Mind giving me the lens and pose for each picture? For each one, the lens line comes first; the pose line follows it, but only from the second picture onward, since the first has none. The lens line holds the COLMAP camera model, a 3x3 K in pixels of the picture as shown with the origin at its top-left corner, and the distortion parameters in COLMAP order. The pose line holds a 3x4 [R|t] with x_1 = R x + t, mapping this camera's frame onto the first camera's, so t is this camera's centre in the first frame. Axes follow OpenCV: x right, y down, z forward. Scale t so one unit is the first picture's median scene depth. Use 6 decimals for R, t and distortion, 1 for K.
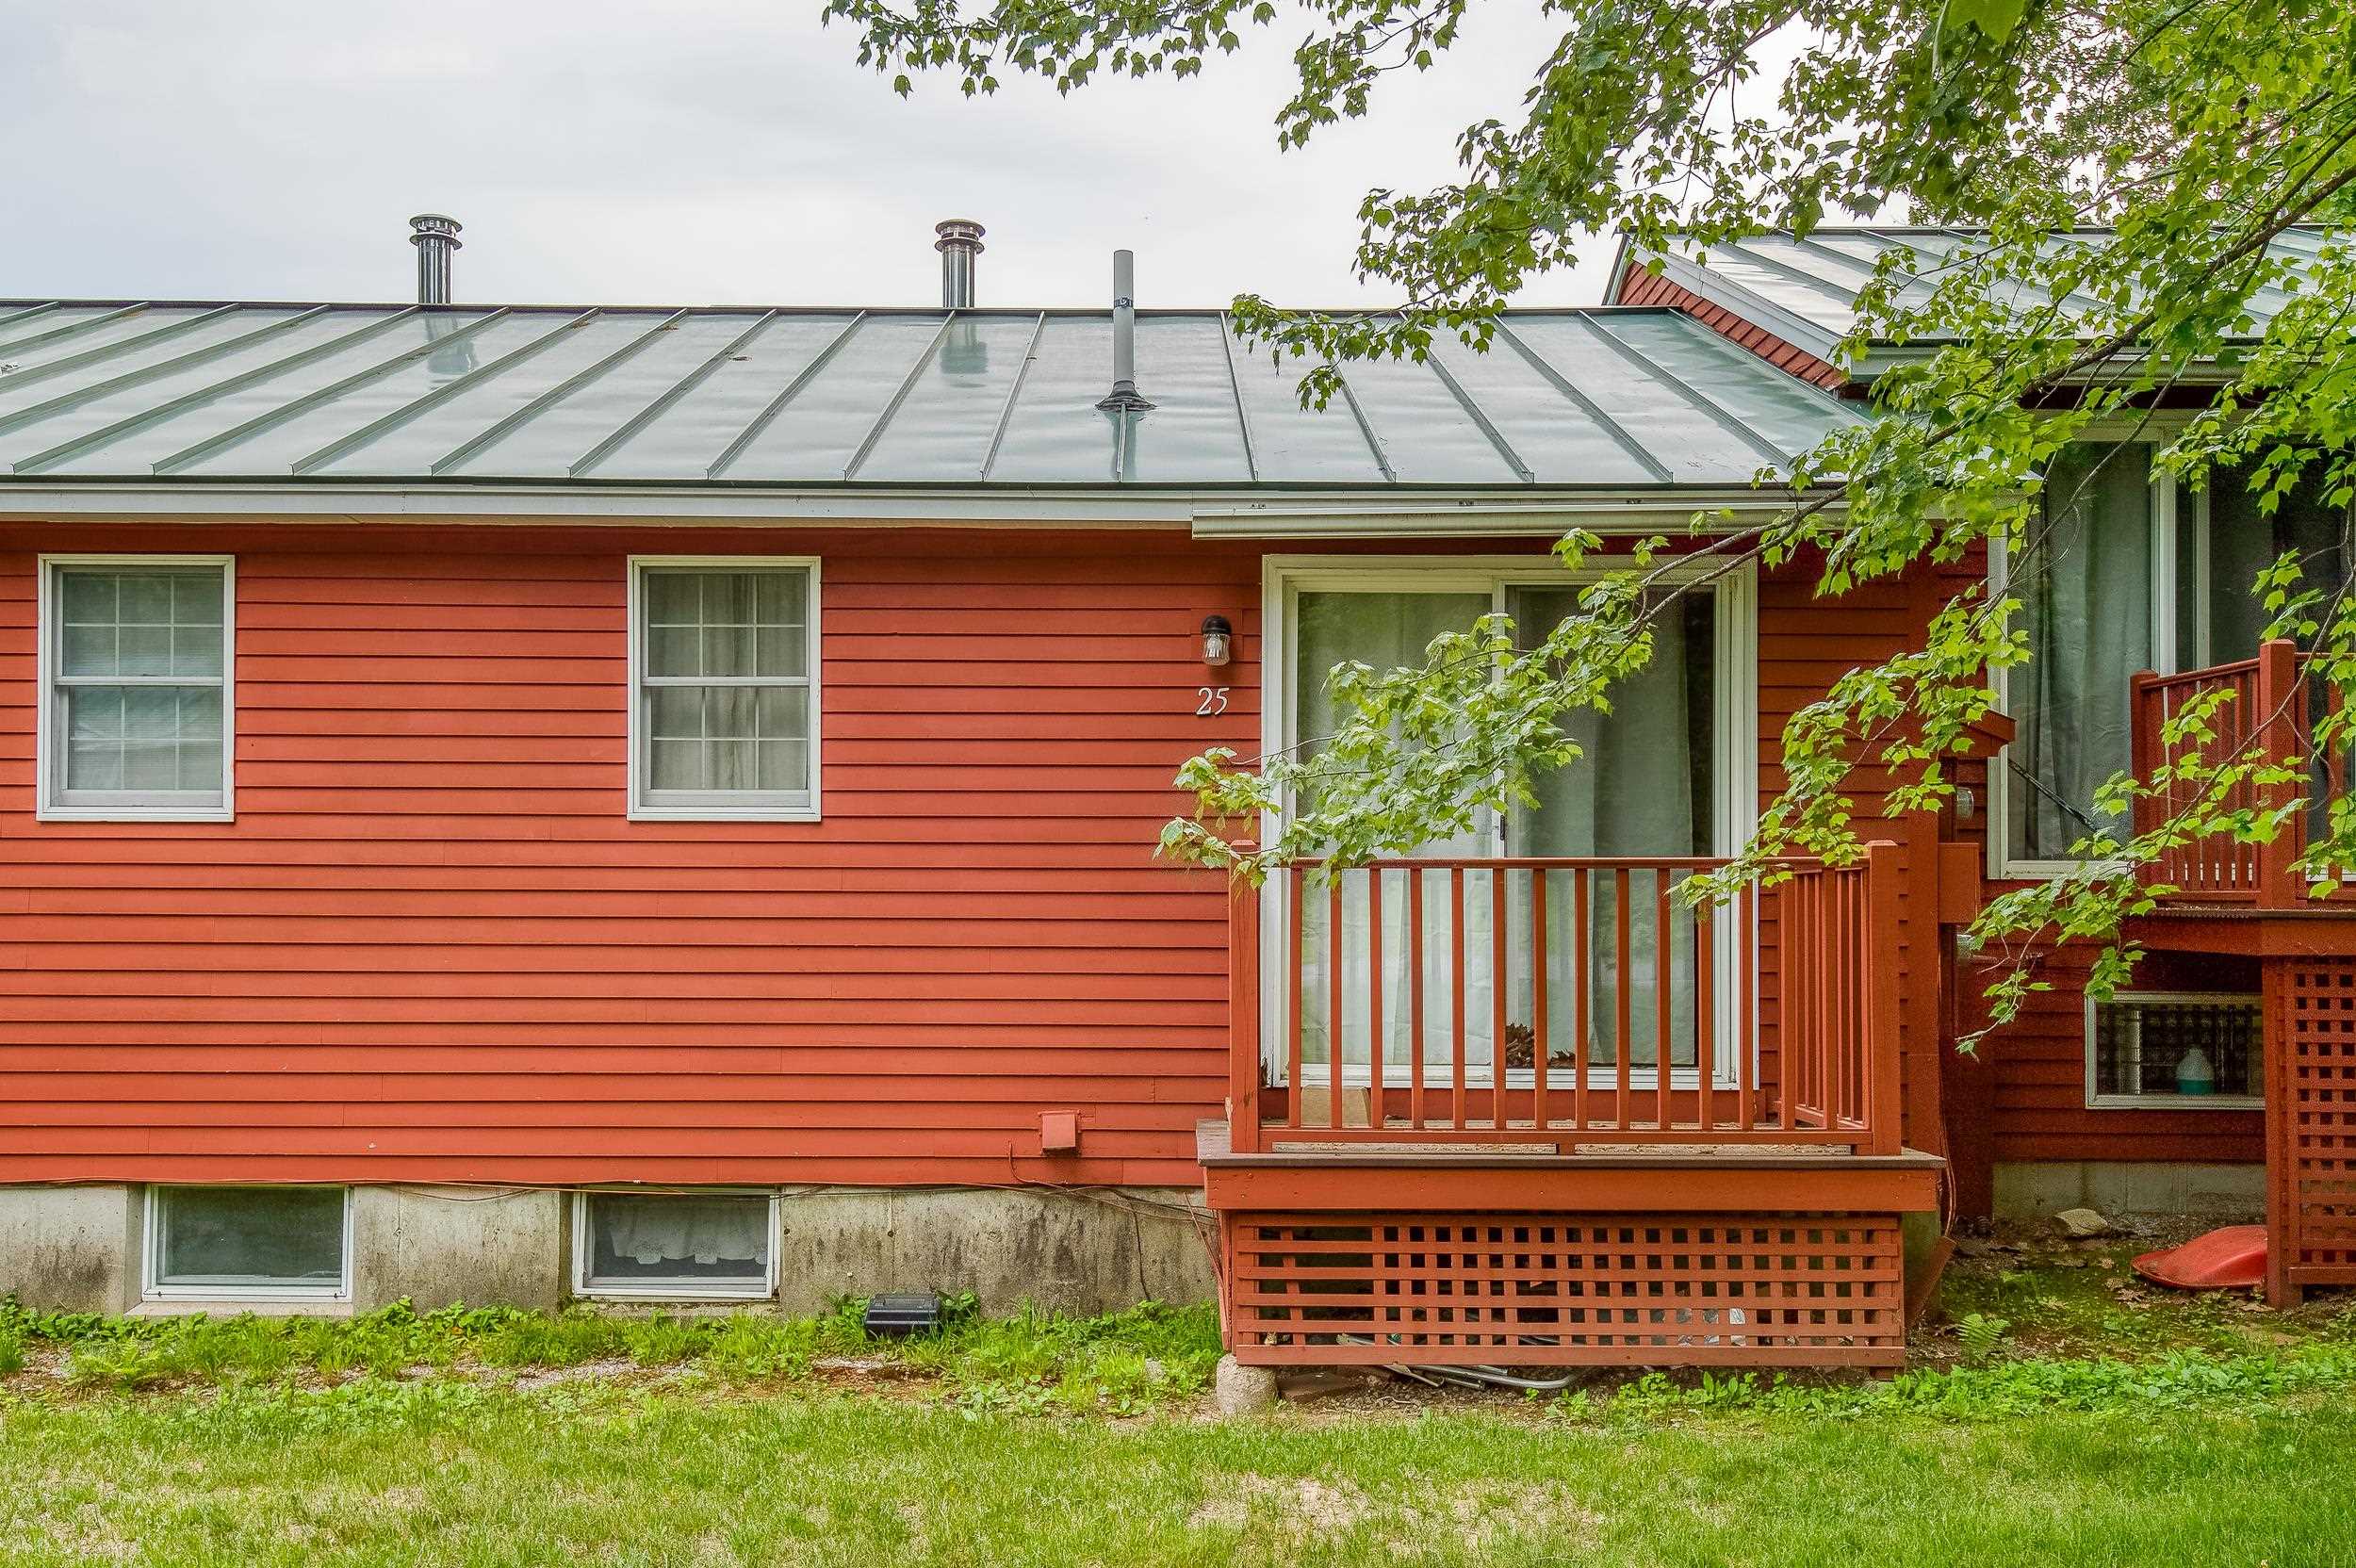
lens RADIAL K [[1982.1, 0, 1116.4], [0, 1982.1, 950.8], [0, 0, 1]] dist [0.042900, -0.023009]
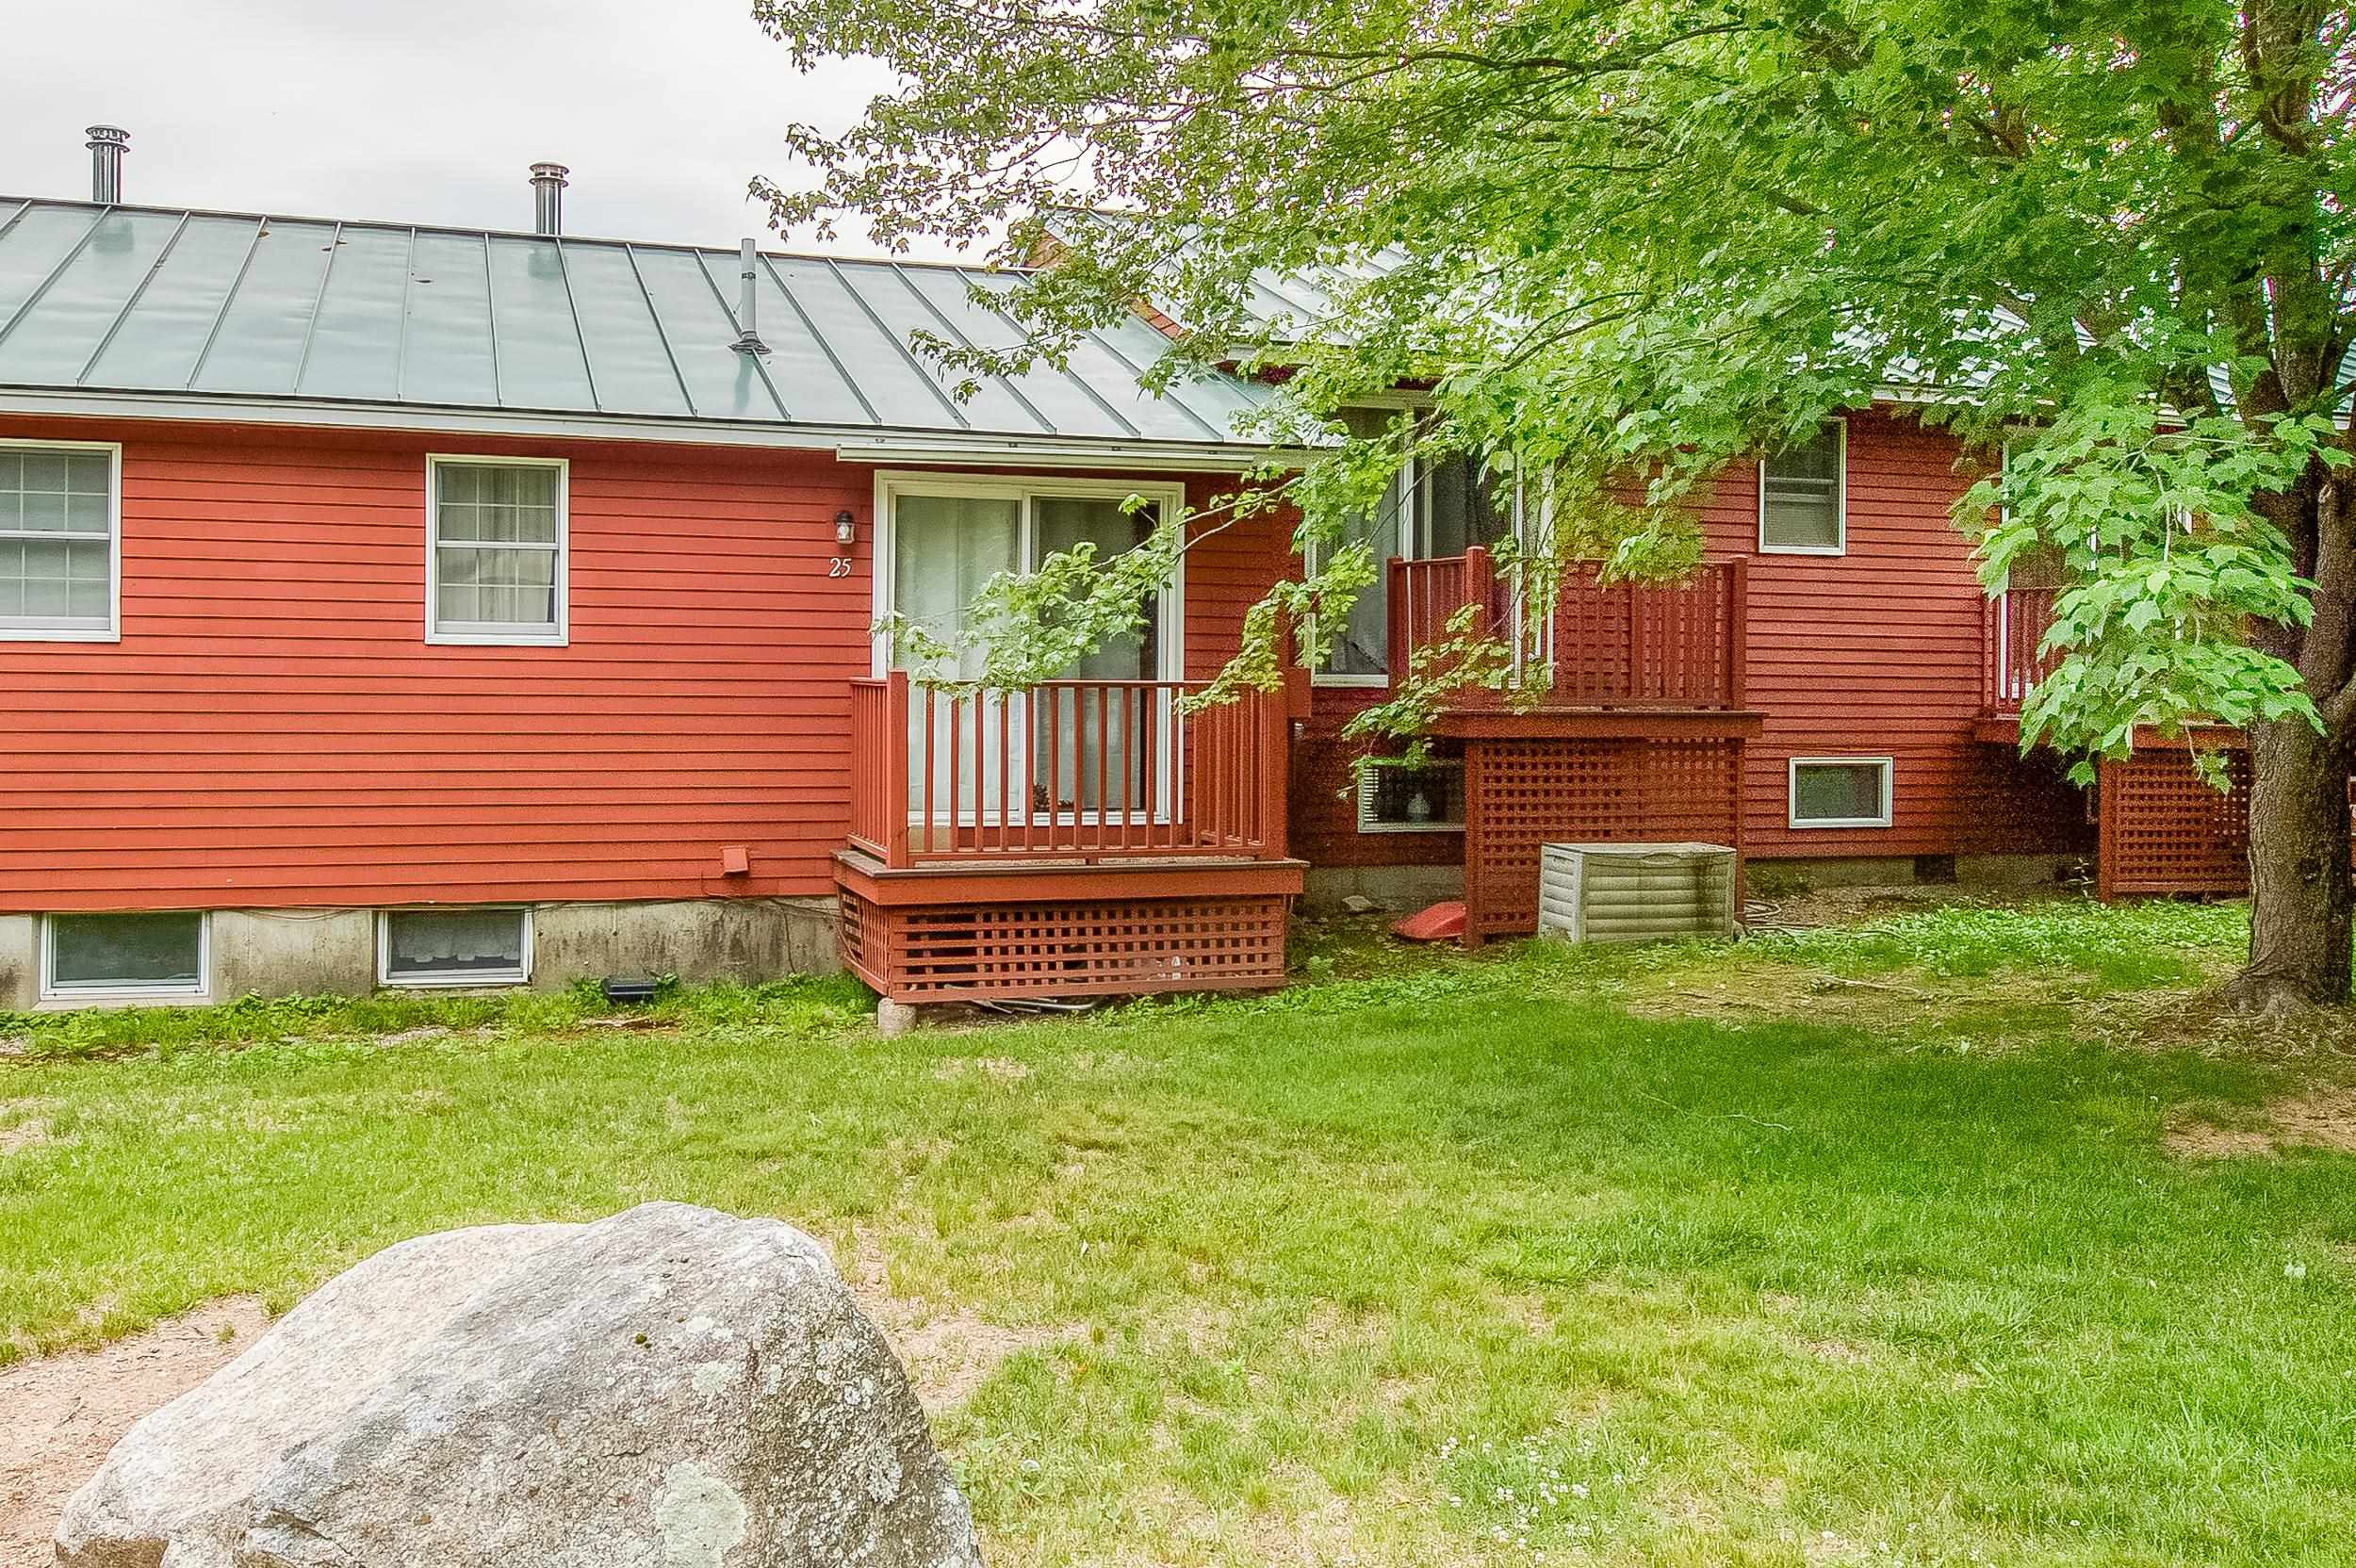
lens RADIAL K [[1148.2, 0, 1178.0], [0, 1148.2, 784.0], [0, 0, 1]] dist [0.001870, -0.000138]
pose [[0.969387, -0.008177, 0.245404, 0.067676], [-0.000147, 0.999426, 0.033880, 0.005434], [-0.245540, -0.032879, 0.968829, 0.086418]]
